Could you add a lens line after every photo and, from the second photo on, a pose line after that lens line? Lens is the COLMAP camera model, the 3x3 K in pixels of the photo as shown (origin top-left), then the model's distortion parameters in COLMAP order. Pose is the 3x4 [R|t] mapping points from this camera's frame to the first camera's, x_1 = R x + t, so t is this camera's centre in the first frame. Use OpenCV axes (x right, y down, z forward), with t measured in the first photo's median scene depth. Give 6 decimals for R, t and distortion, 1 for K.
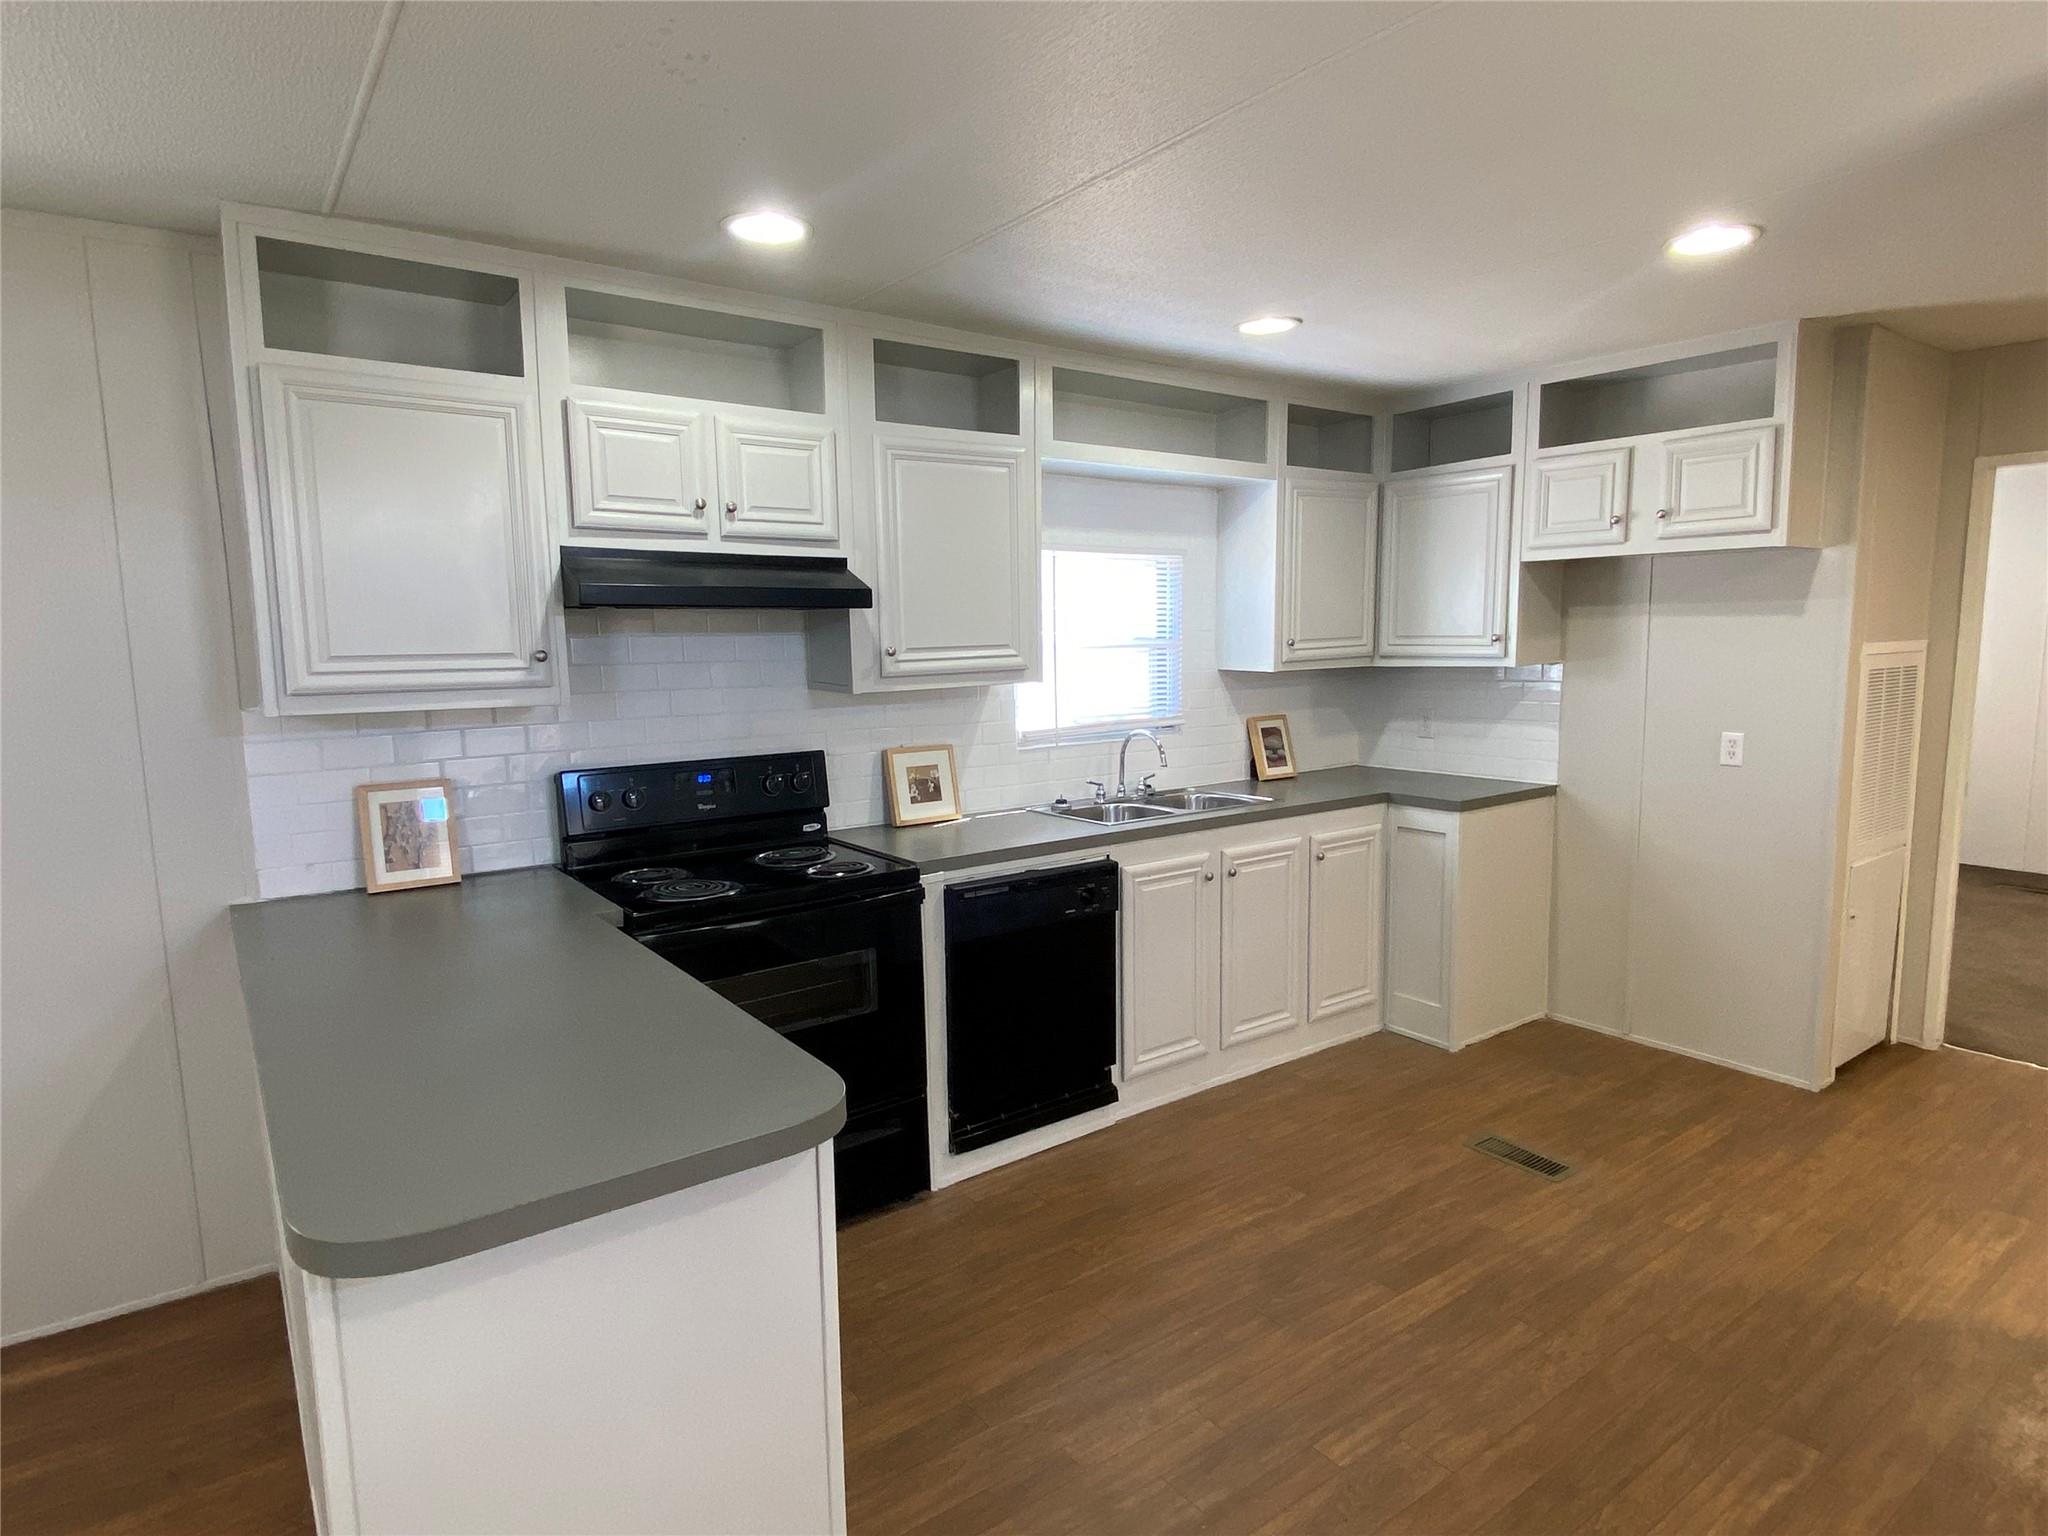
lens RADIAL K [[1121.3, 0, 1024.0], [0, 1121.3, 768.0], [0, 0, 1]] dist [0.119997, -0.162793]
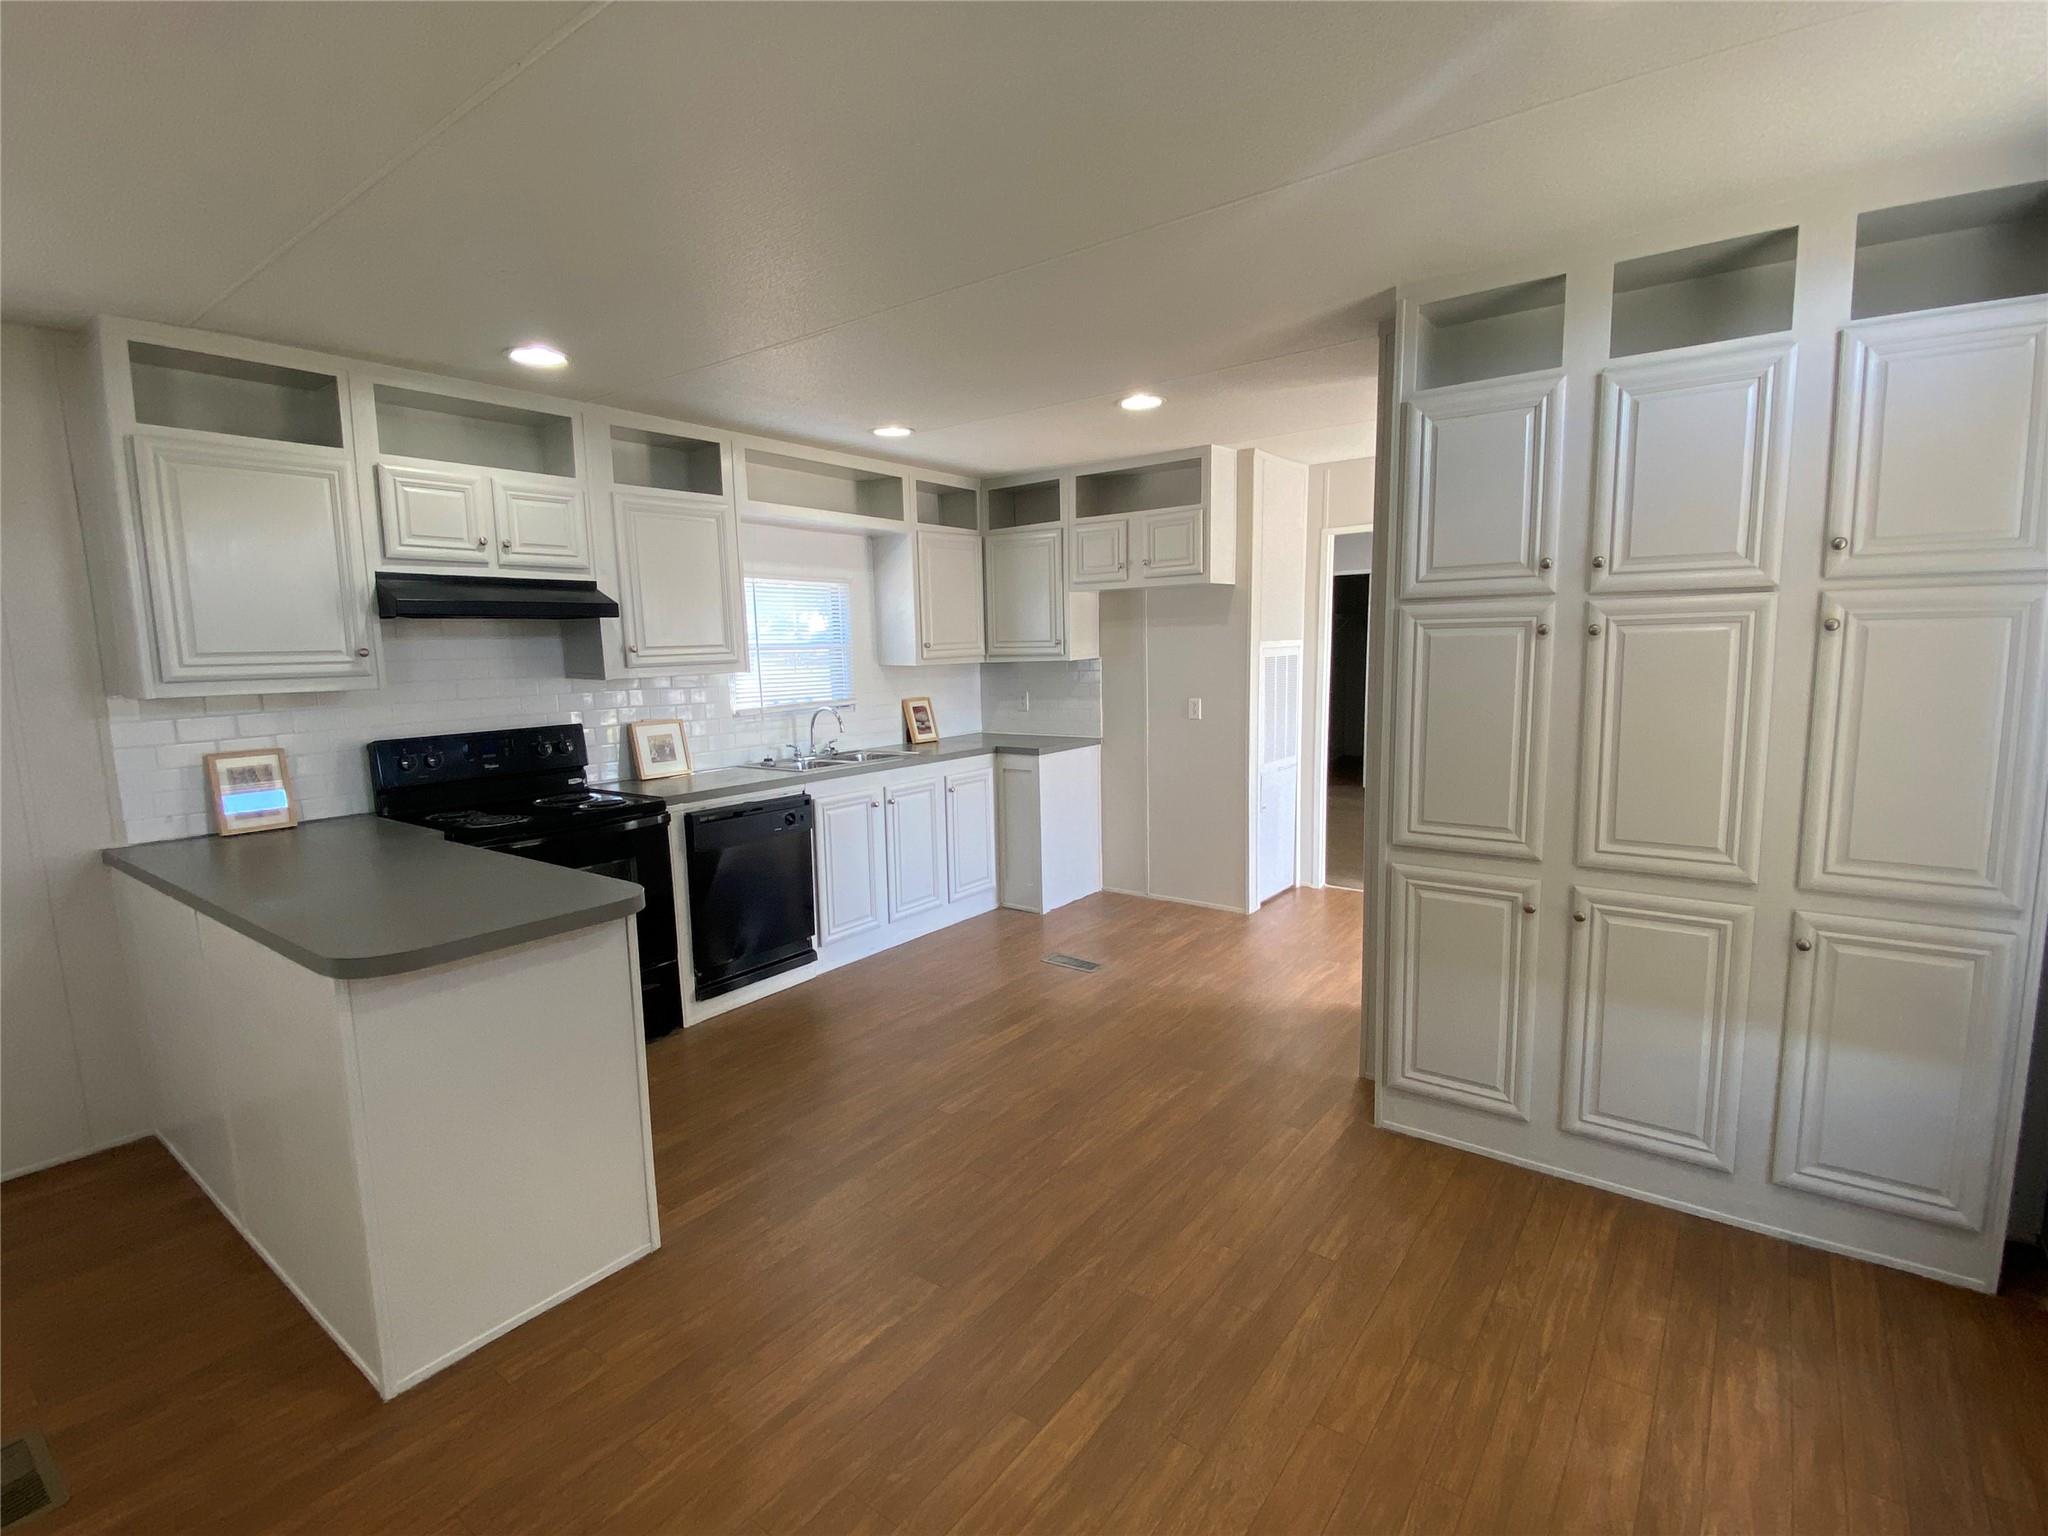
lens RADIAL K [[950.4, 0, 1024.0], [0, 950.4, 768.0], [0, 0, 1]] dist [0.030988, -0.037294]
pose [[0.955808, -0.045341, 0.290474, -0.007007], [0.044051, 0.998969, 0.010982, 0.050541], [-0.290672, 0.002299, 0.956820, -0.260499]]
